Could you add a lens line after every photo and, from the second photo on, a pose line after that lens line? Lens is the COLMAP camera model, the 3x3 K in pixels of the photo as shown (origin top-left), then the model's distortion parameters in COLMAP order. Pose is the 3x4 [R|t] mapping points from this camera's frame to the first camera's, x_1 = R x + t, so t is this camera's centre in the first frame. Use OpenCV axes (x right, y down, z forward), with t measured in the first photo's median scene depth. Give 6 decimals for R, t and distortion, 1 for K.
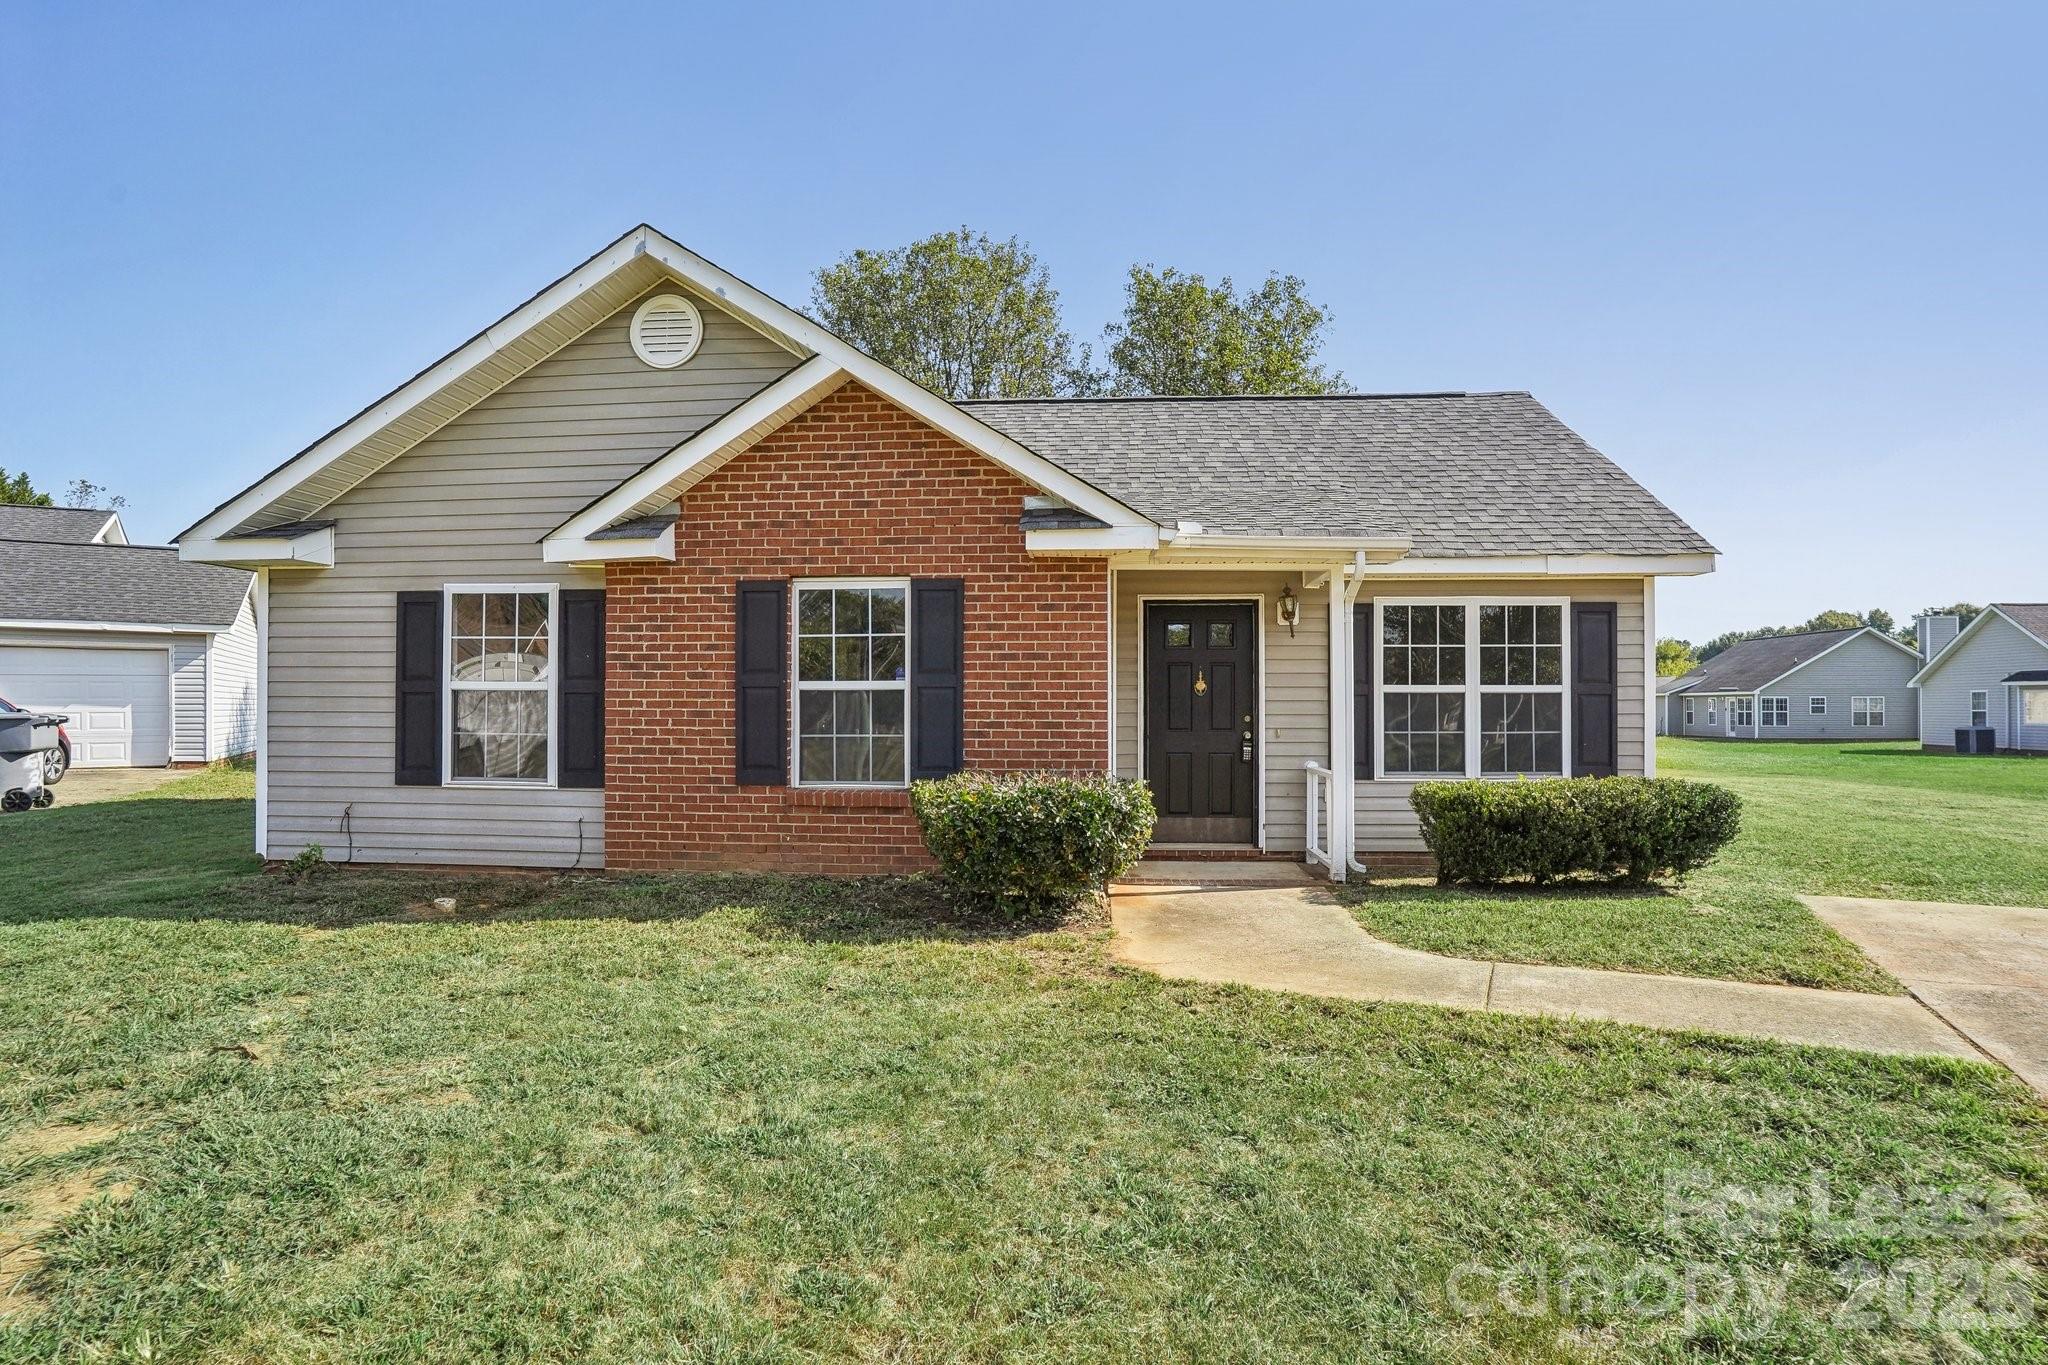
lens RADIAL K [[1097.2, 0, 1029.9], [0, 1097.2, 700.2], [0, 0, 1]] dist [-0.067323, 0.037991]
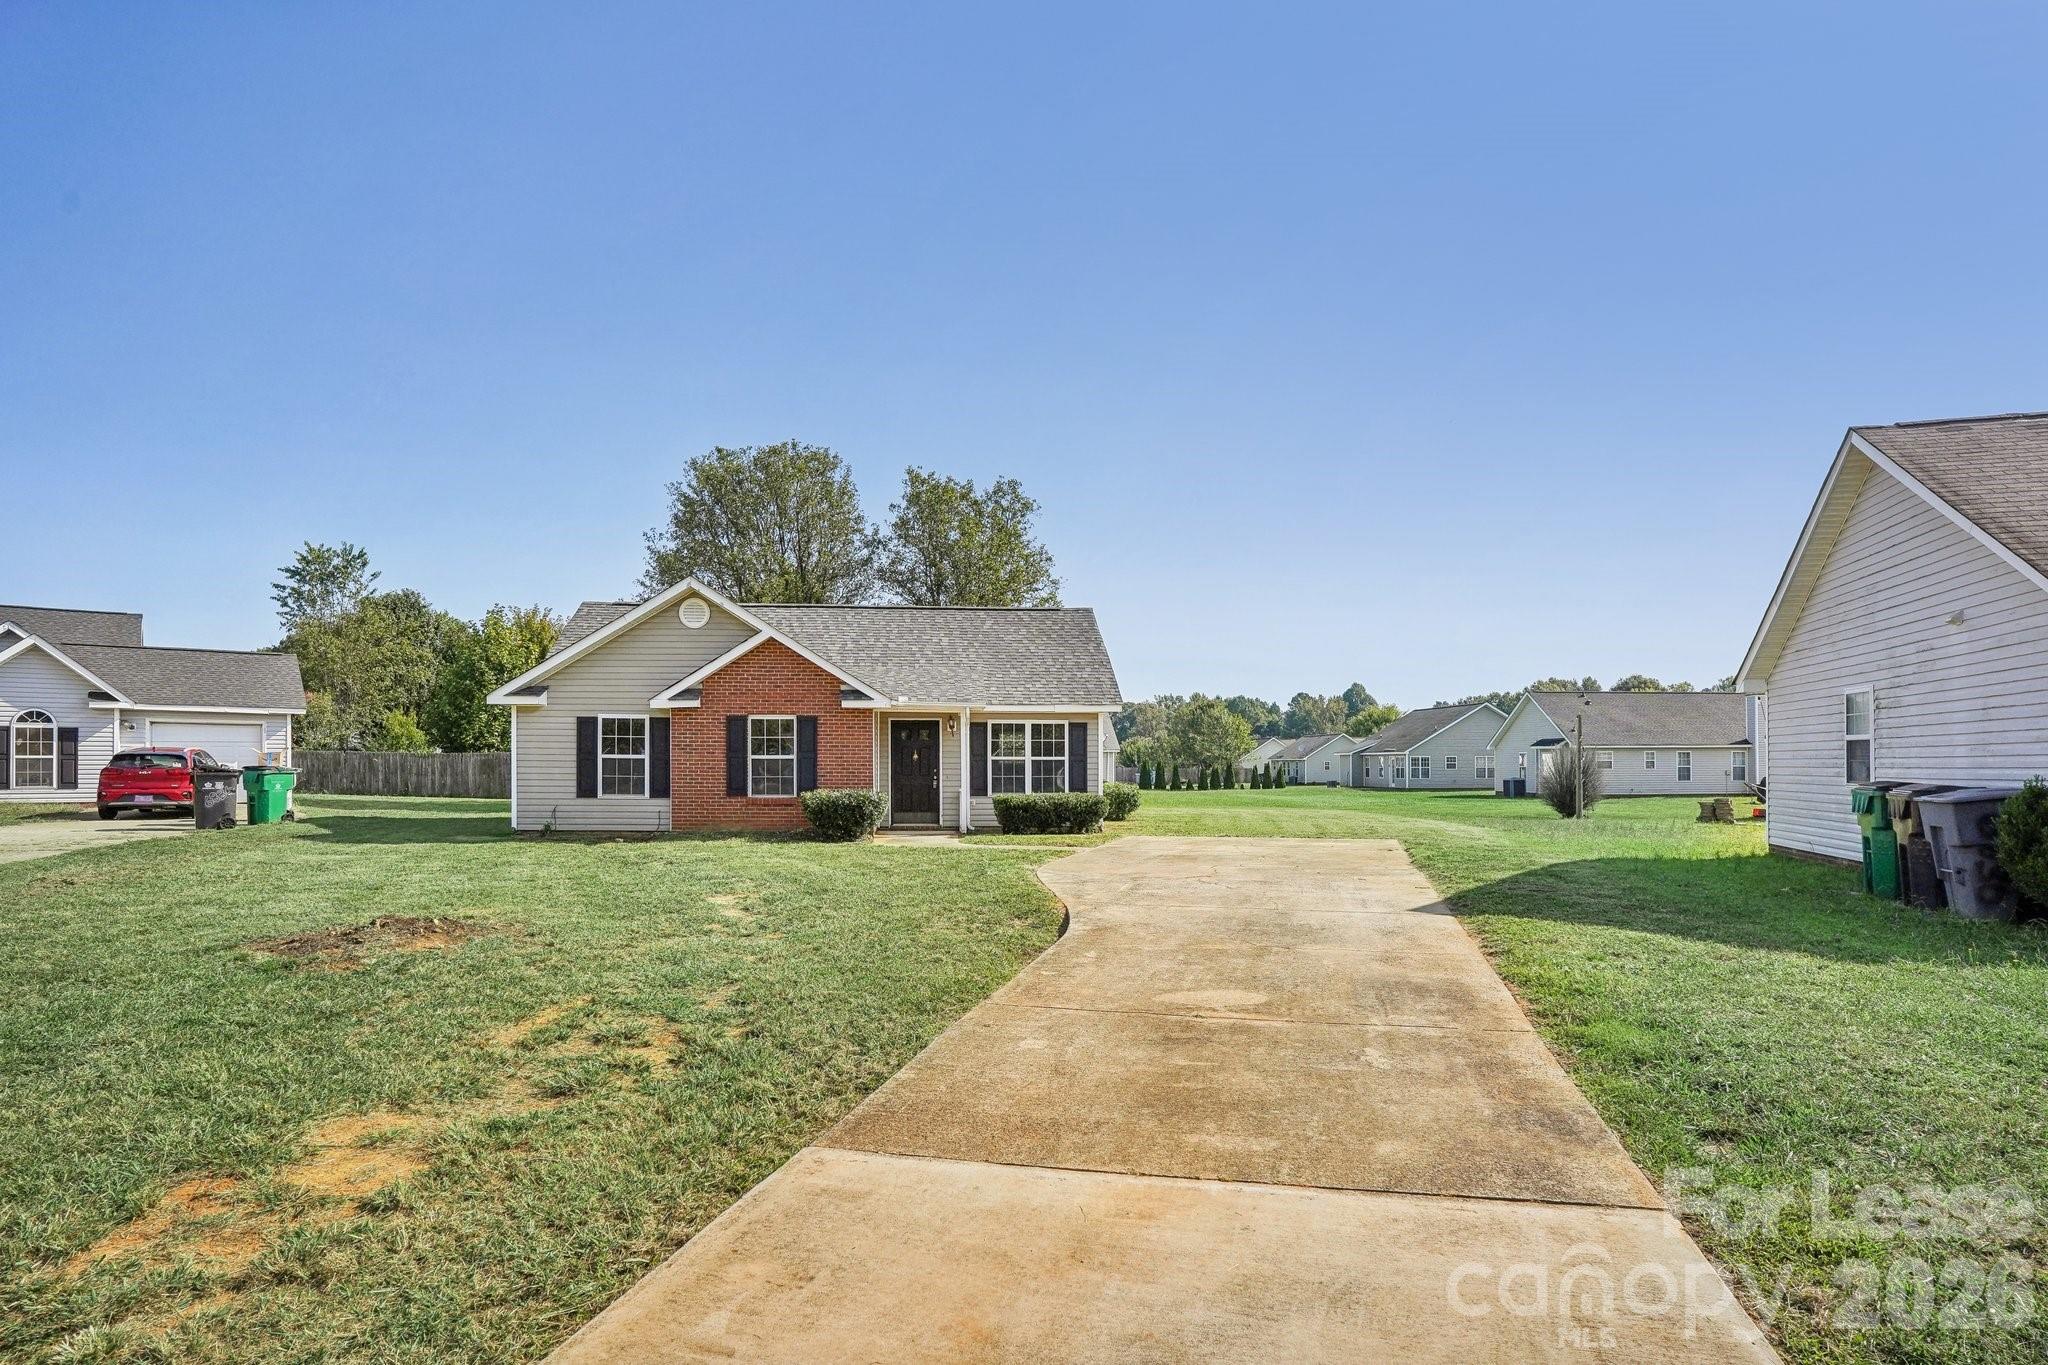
lens RADIAL K [[1110.1, 0, 972.0], [0, 1110.1, 776.3], [0, 0, 1]] dist [-0.001686, 0.037329]
pose [[0.992126, 0.000697, 0.125243, -0.024959], [-0.003166, 0.999805, 0.019515, -0.019942], [-0.125205, -0.019758, 0.991934, -1.581812]]
